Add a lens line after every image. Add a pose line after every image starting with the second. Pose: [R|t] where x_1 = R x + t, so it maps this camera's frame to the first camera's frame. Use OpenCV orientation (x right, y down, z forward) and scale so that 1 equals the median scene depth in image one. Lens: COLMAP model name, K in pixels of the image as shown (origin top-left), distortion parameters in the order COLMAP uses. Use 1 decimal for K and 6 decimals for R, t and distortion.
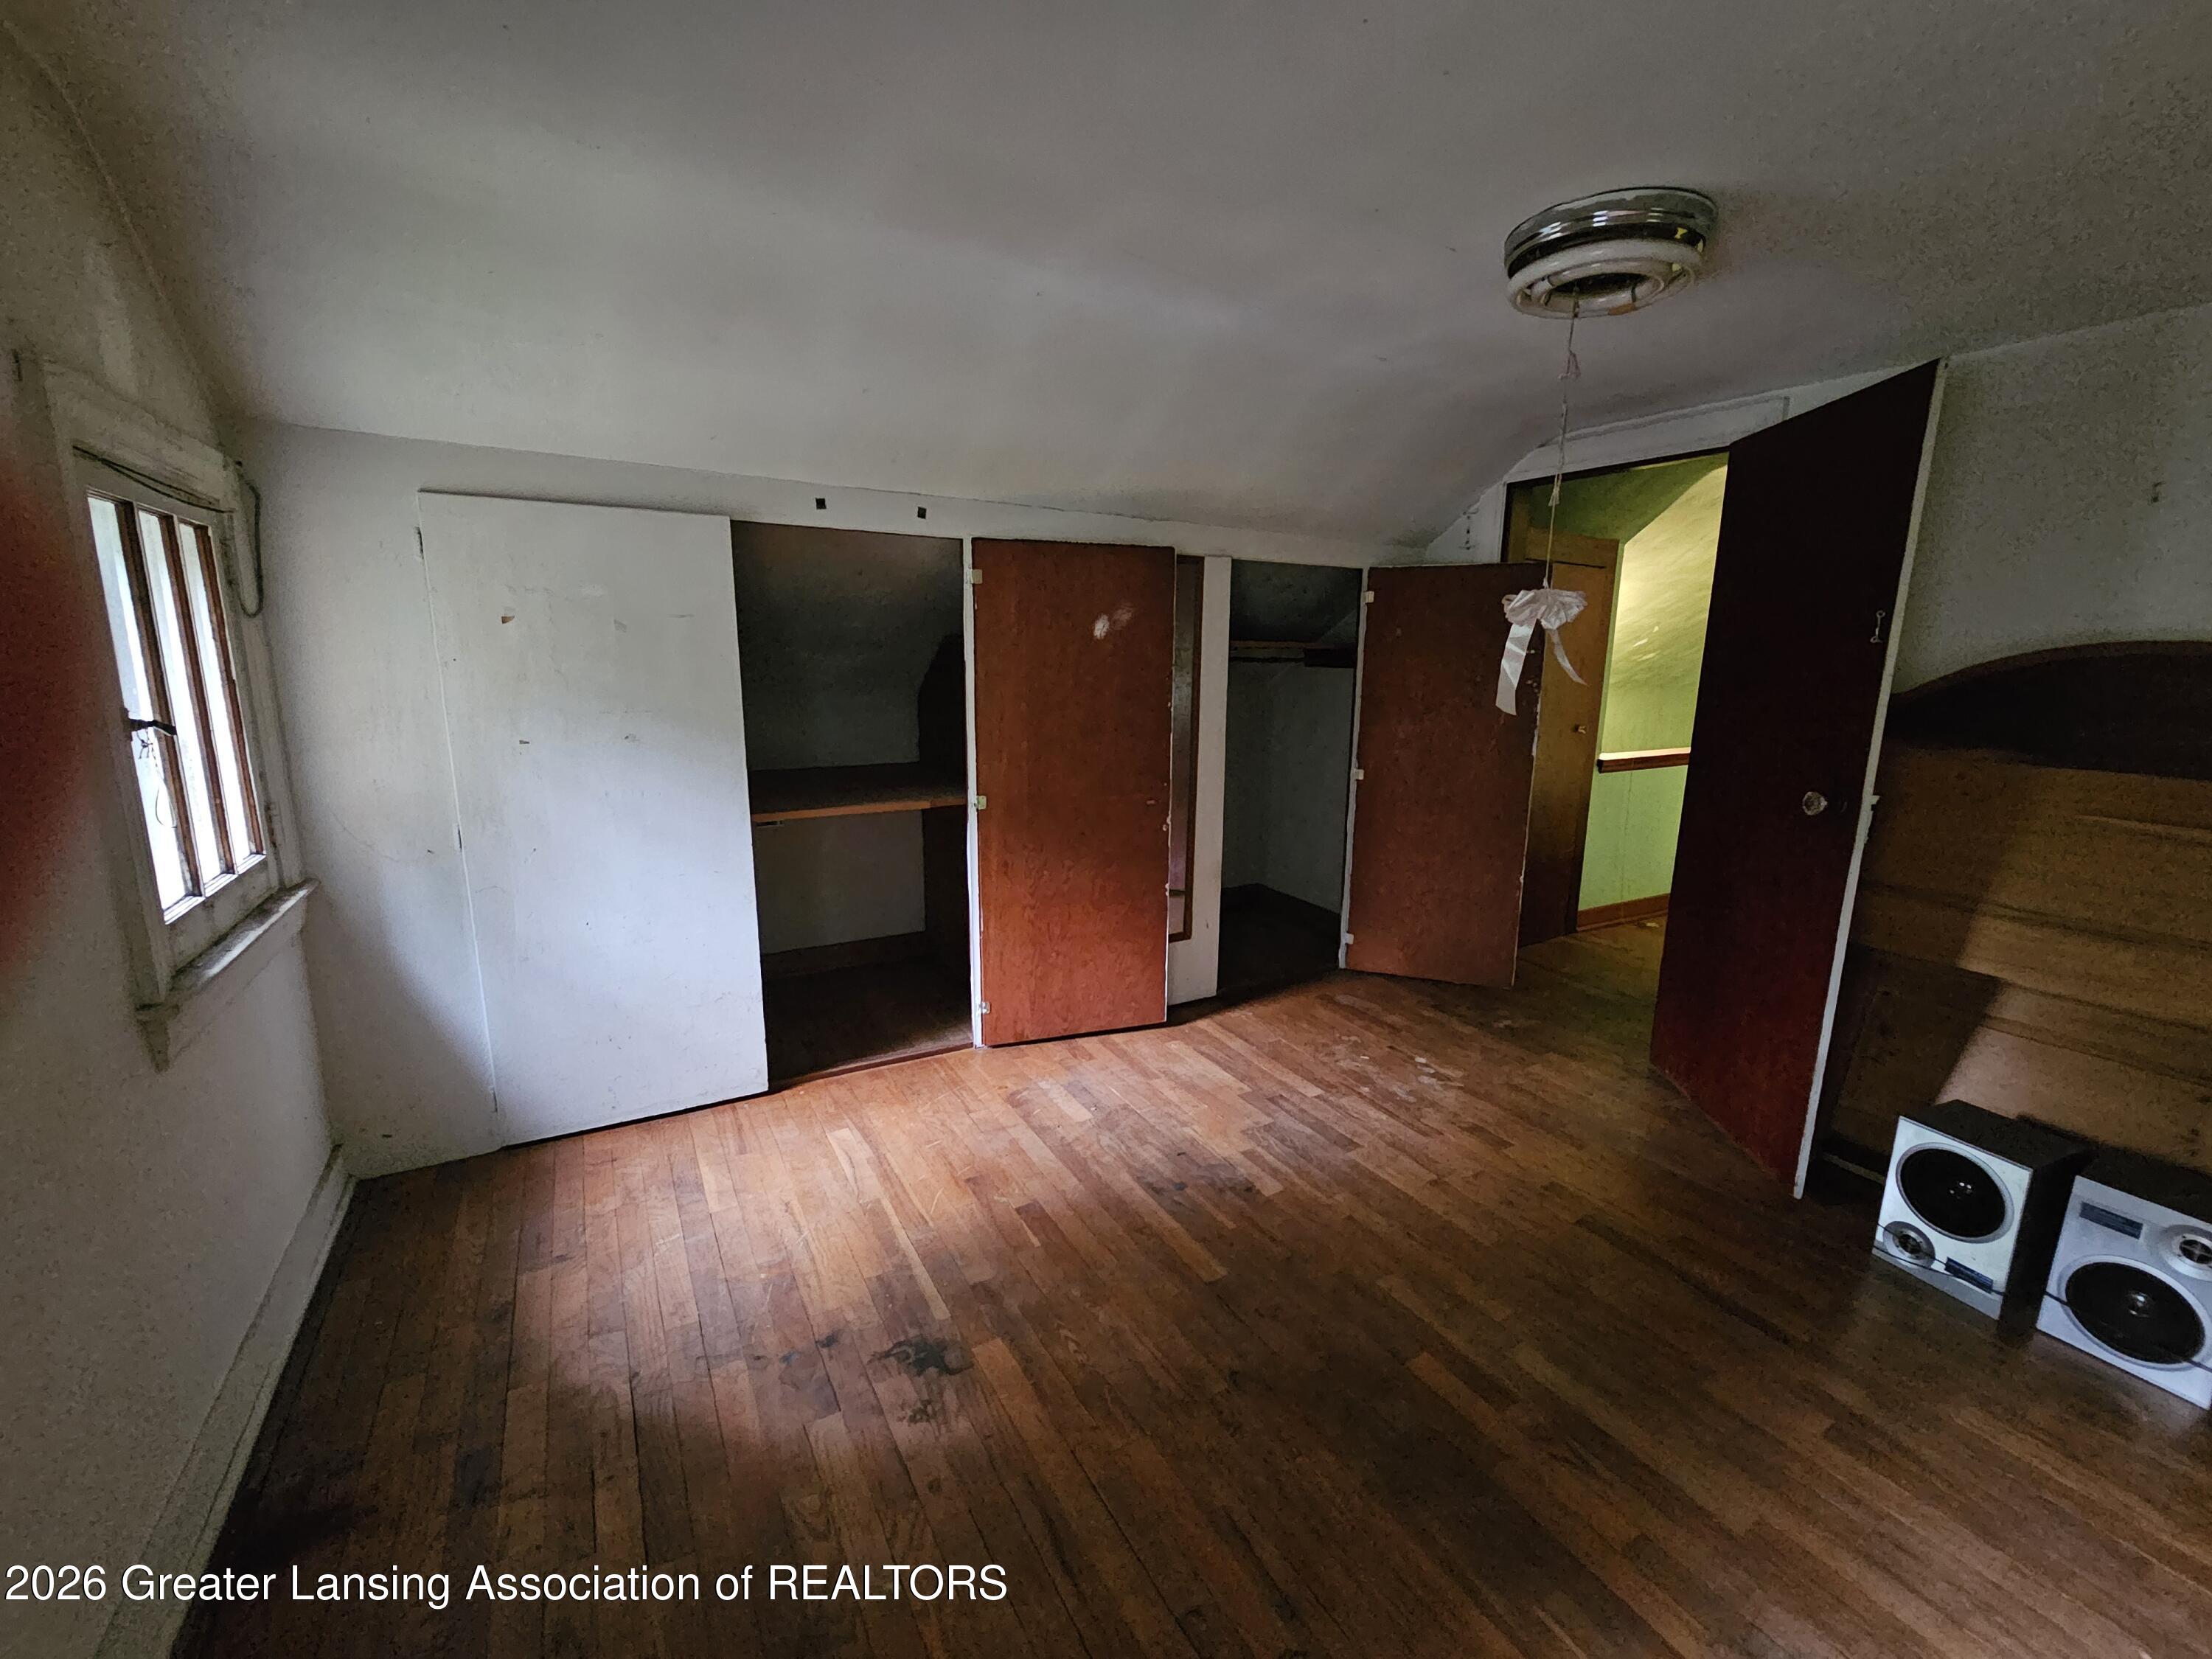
lens RADIAL K [[908.9, 0, 1117.9], [0, 908.9, 828.9], [0, 0, 1]] dist [-0.001990, 0.000124]
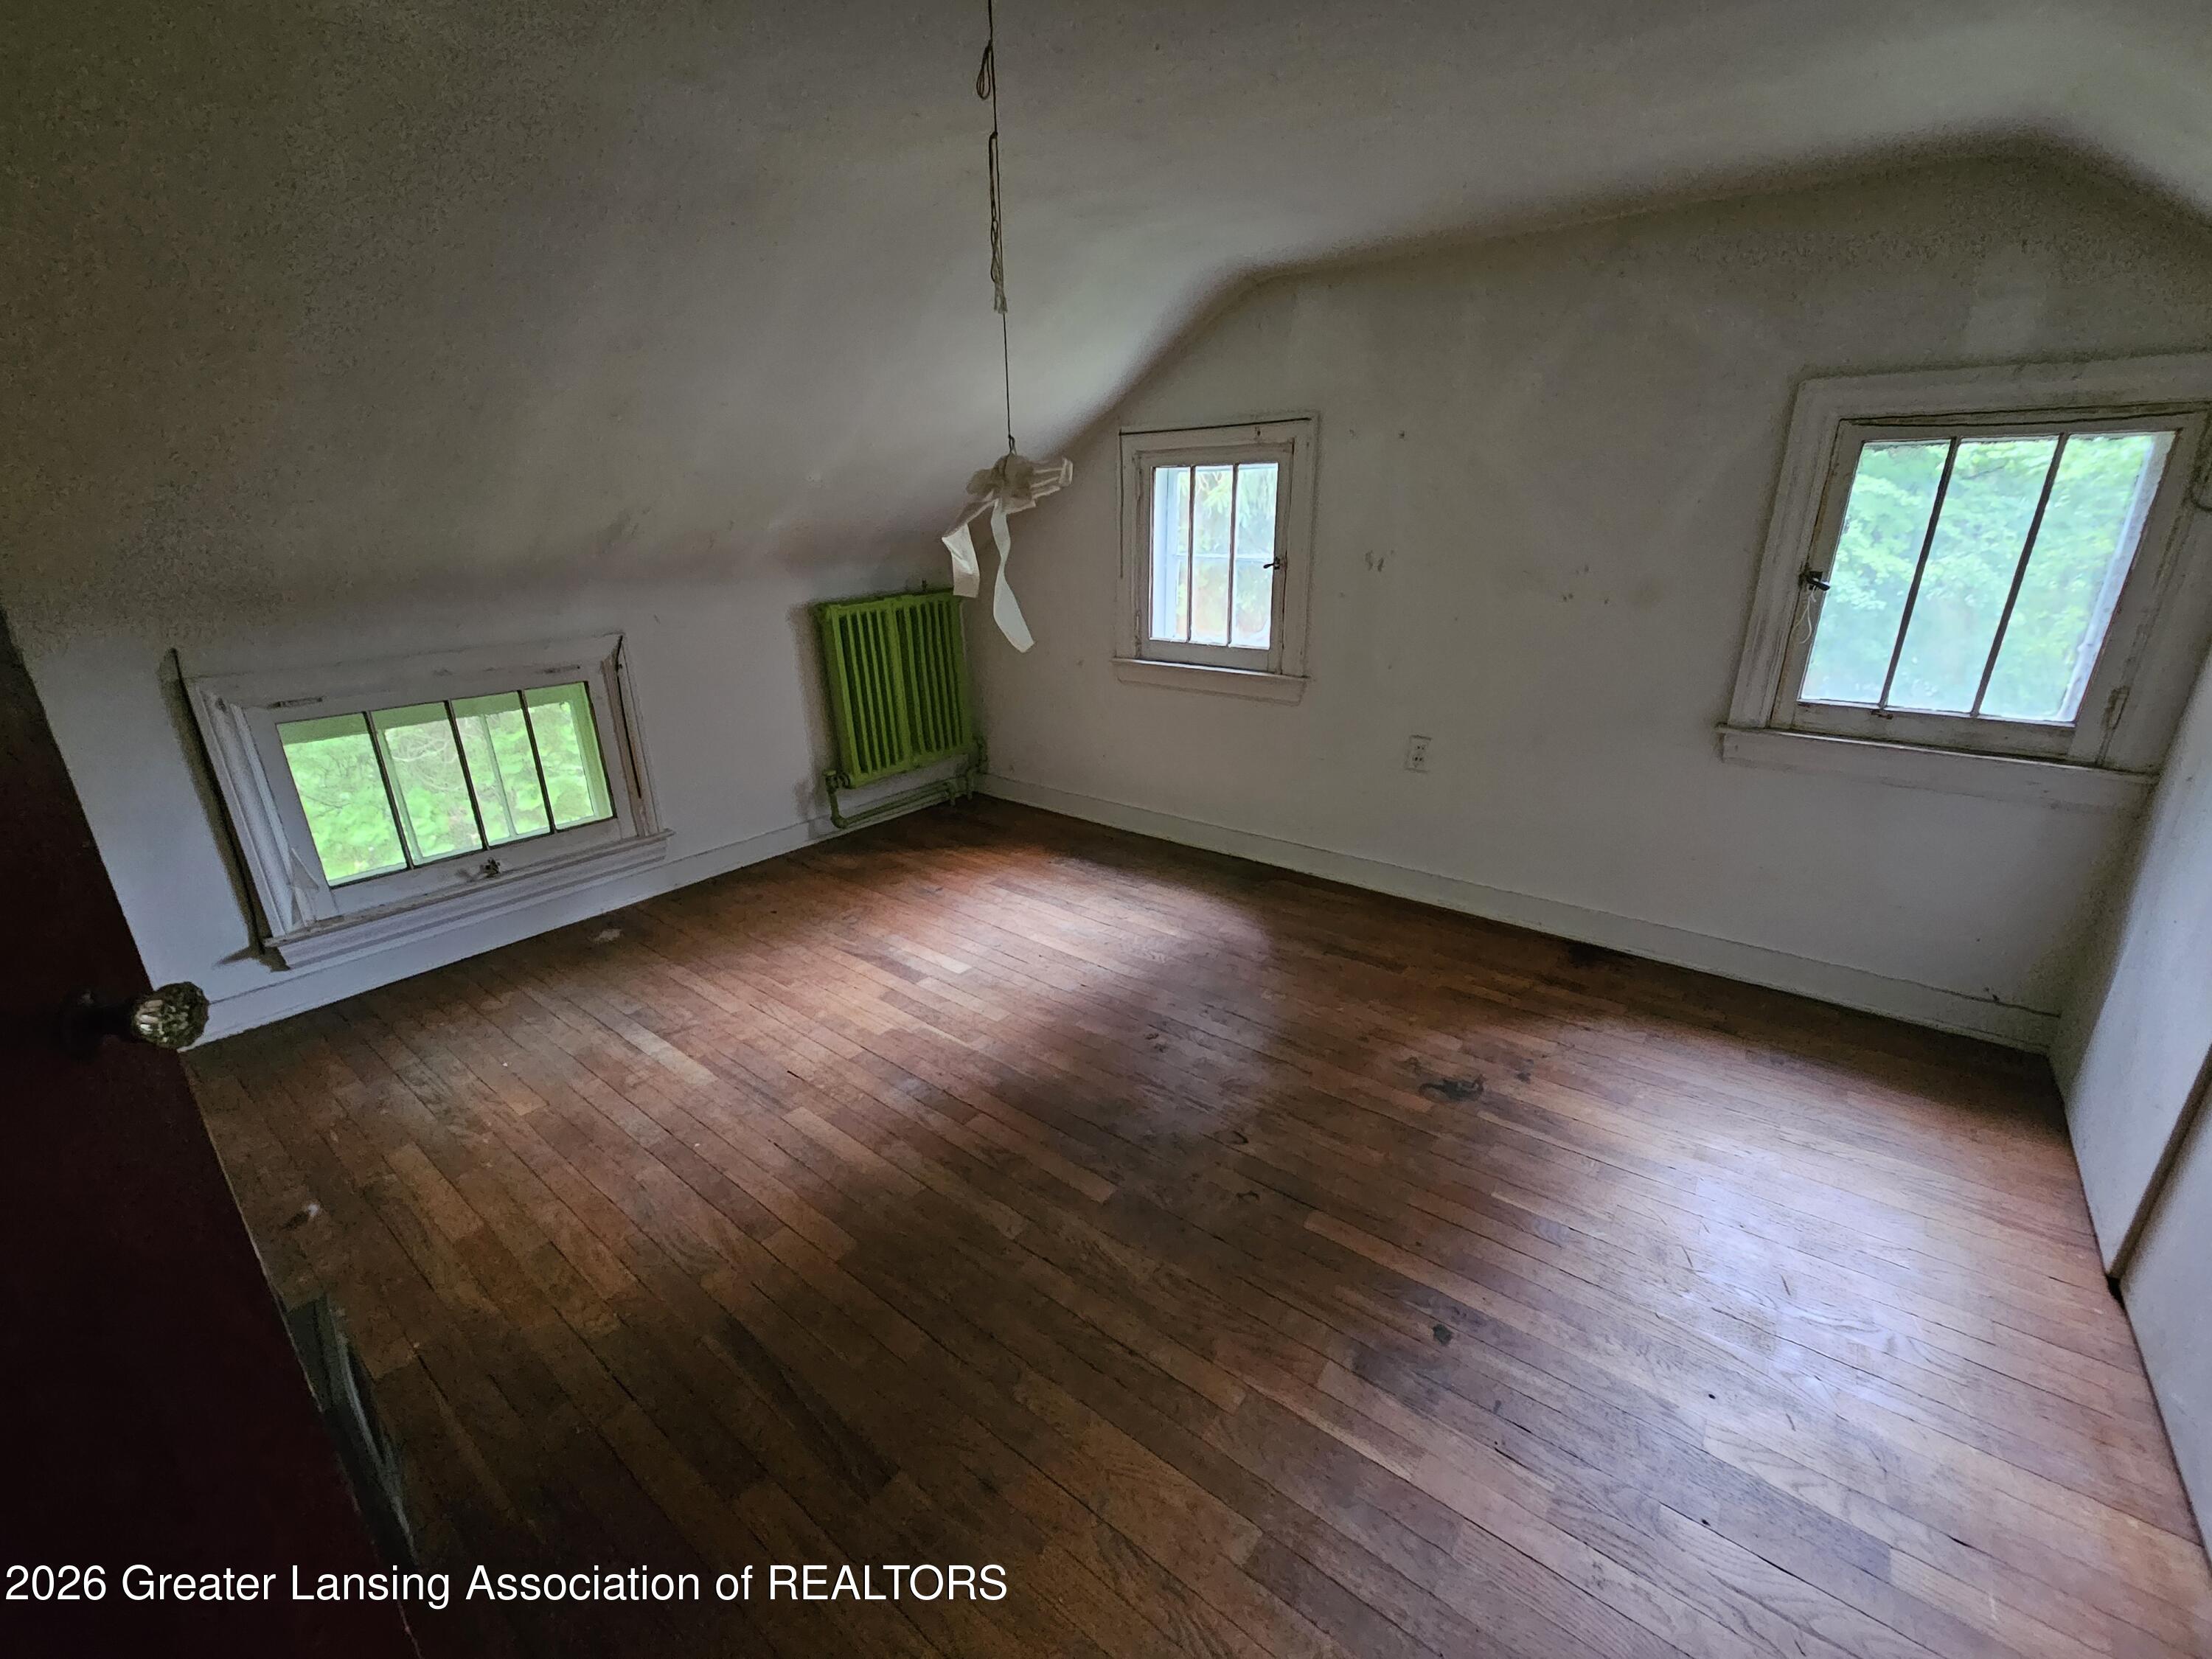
lens RADIAL K [[908.9, 0, 1112.1], [0, 908.9, 831.9], [0, 0, 1]] dist [-0.001990, 0.000124]
pose [[-0.929319, 0.116721, -0.350346, 0.639129], [-0.077498, 0.865961, 0.494071, -0.341752], [0.361055, 0.486301, -0.795708, 1.610149]]
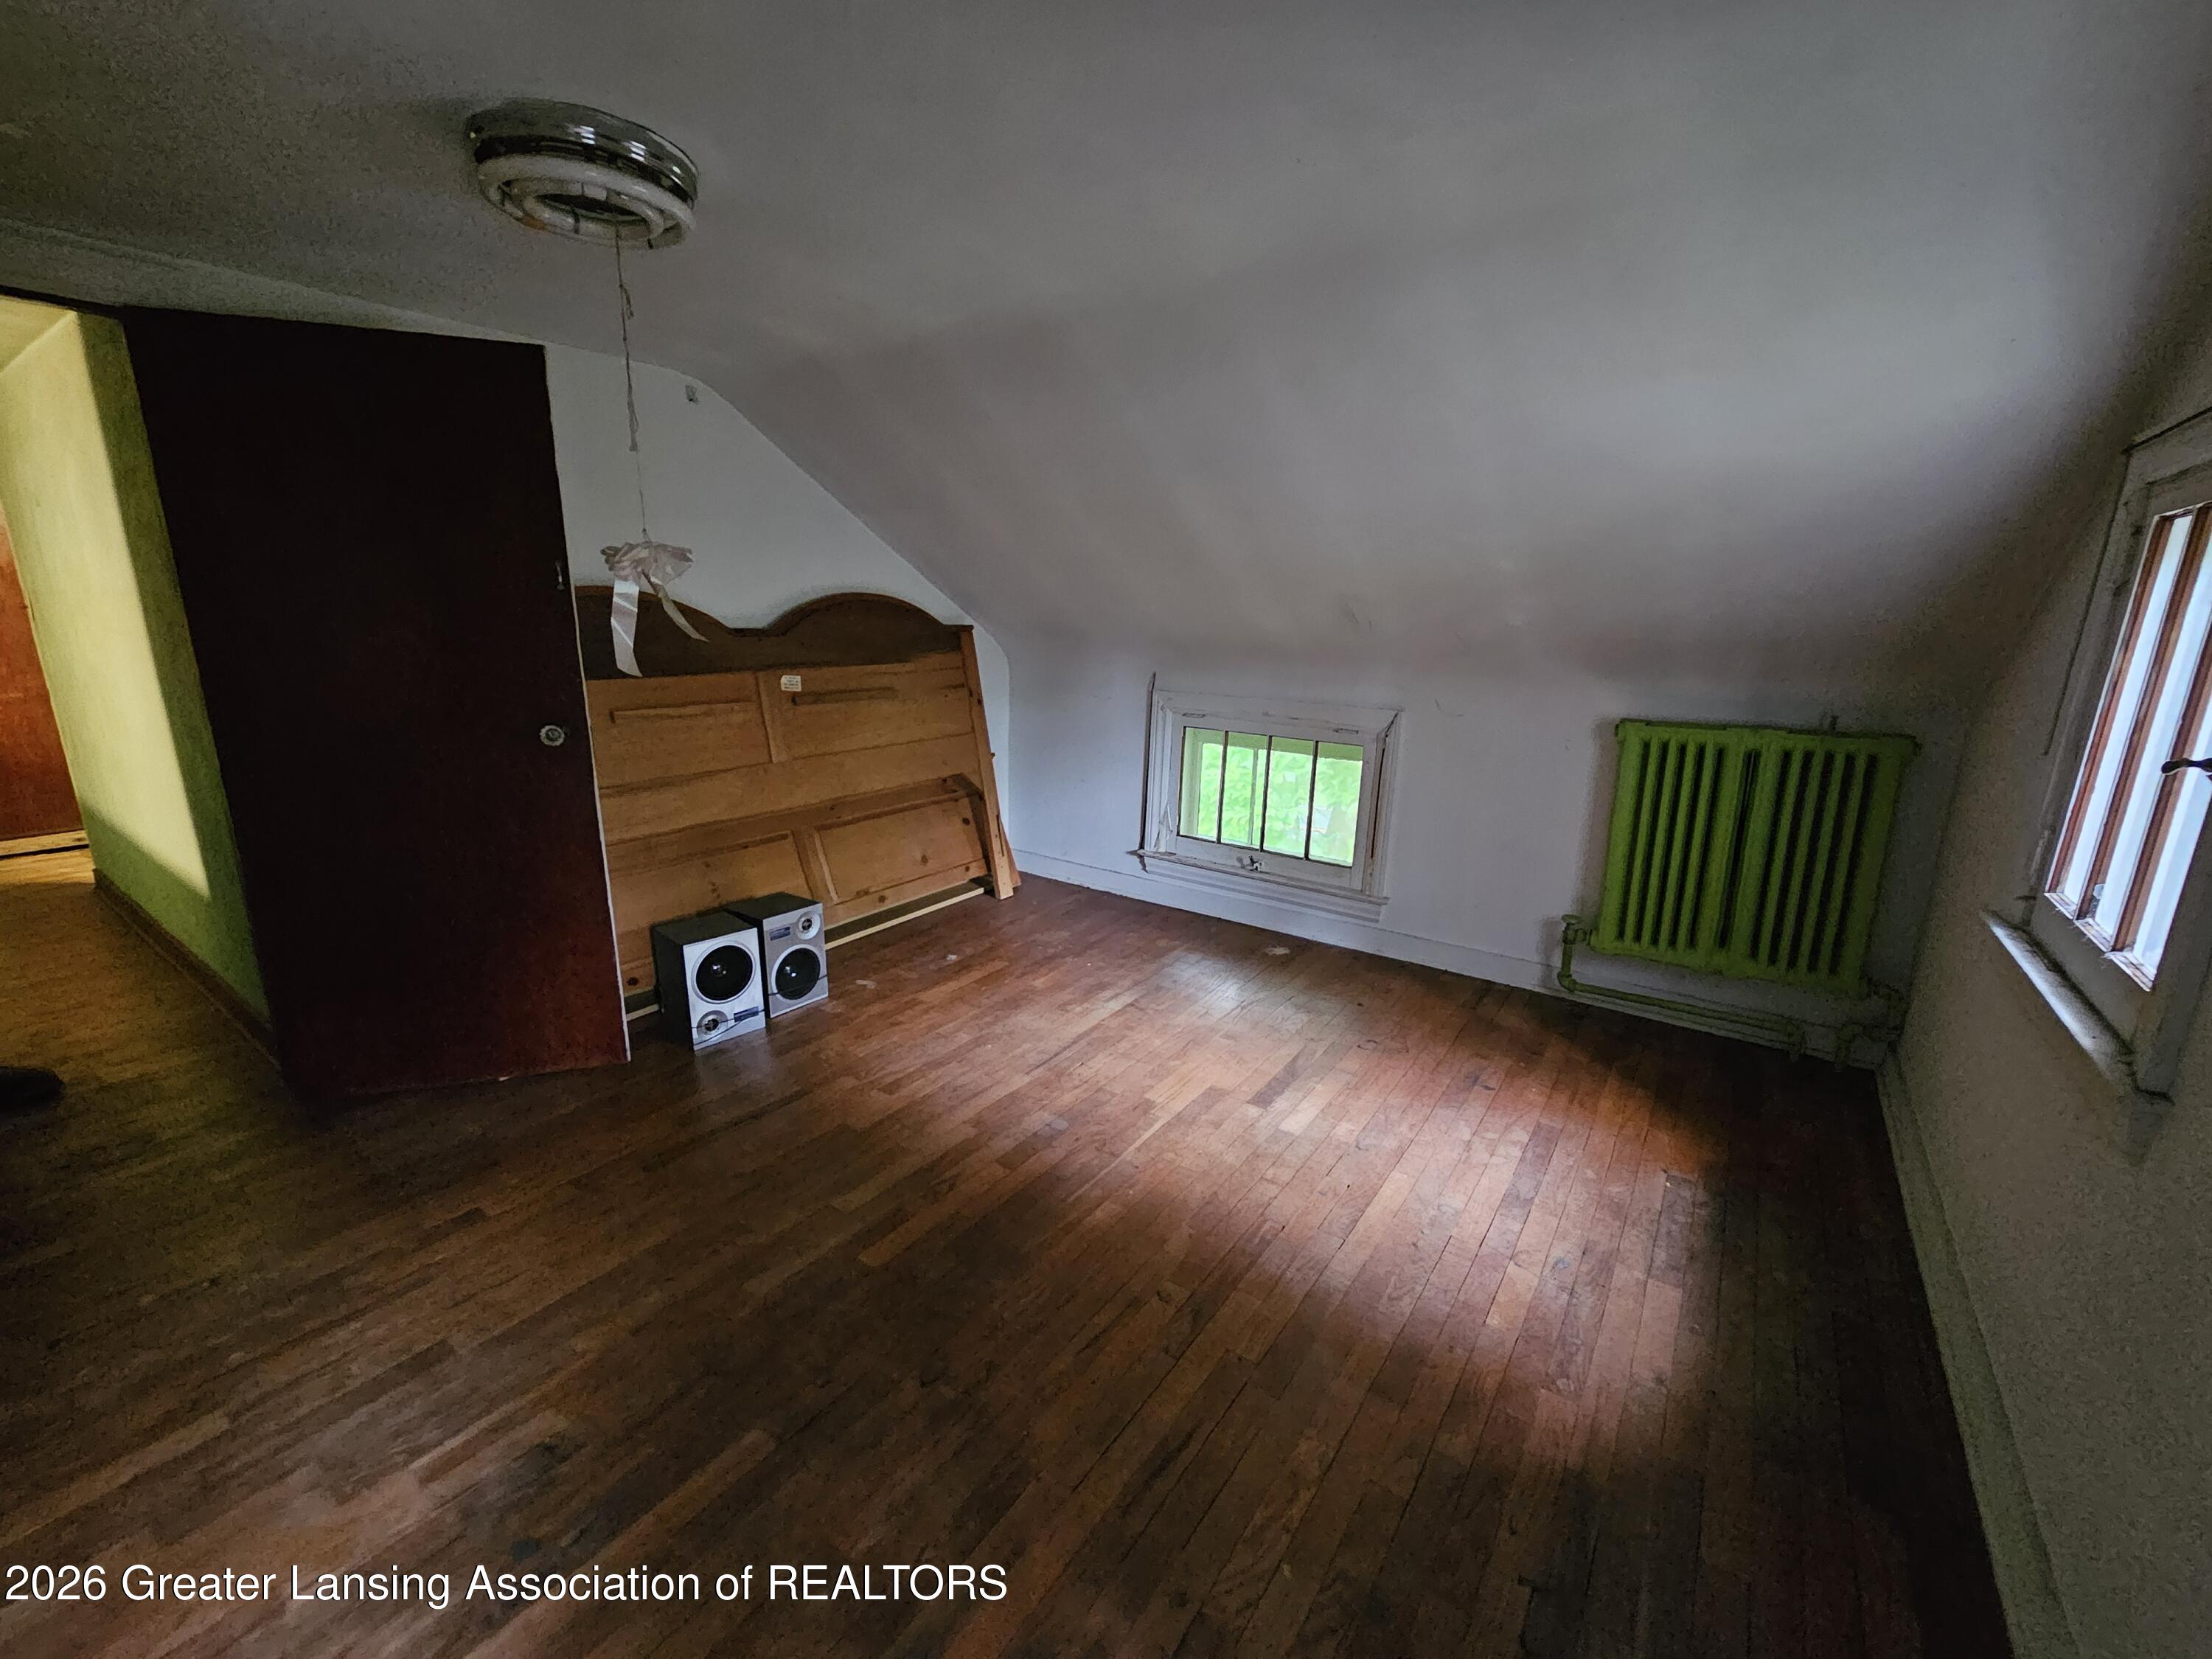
lens RADIAL K [[908.9, 0, 1127.9], [0, 908.9, 829.8], [0, 0, 1]] dist [-0.001990, 0.000124]
pose [[-0.418152, -0.242025, 0.875542, -0.617025], [0.150329, 0.932124, 0.329462, -0.211845], [-0.895852, 0.269384, -0.353386, 0.928677]]
